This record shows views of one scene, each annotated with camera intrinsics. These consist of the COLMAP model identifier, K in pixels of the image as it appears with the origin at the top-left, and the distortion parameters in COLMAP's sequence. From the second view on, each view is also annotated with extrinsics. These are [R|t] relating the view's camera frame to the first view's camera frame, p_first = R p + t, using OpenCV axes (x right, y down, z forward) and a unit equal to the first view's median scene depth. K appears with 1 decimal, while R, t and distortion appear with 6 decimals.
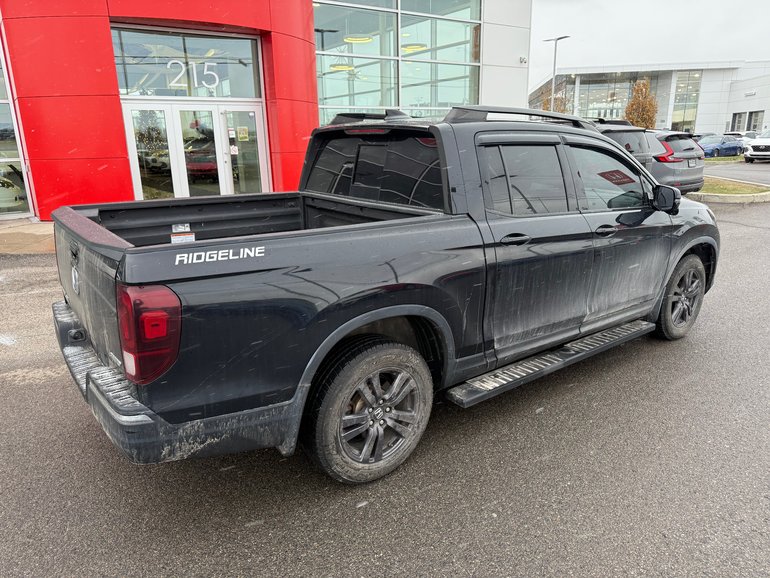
lens RADIAL K [[570.8, 0, 386.0], [0, 570.8, 287.8], [0, 0, 1]] dist [0.022560, 0.002562]
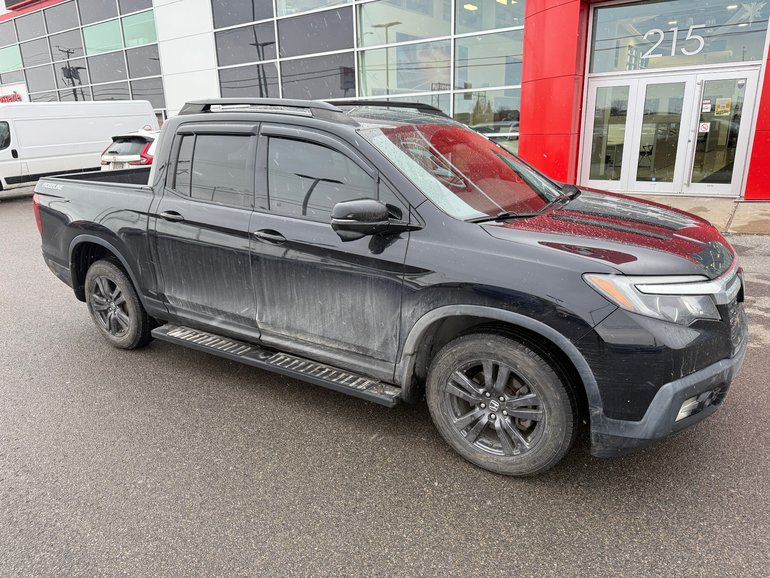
lens RADIAL K [[570.8, 0, 383.7], [0, 570.8, 293.5], [0, 0, 1]] dist [0.022560, 0.002562]
pose [[0.330922, 0.285194, -0.899530, 1.173607], [-0.231028, 0.948714, 0.215797, -0.230871], [0.914941, 0.136404, 0.379838, 0.780259]]
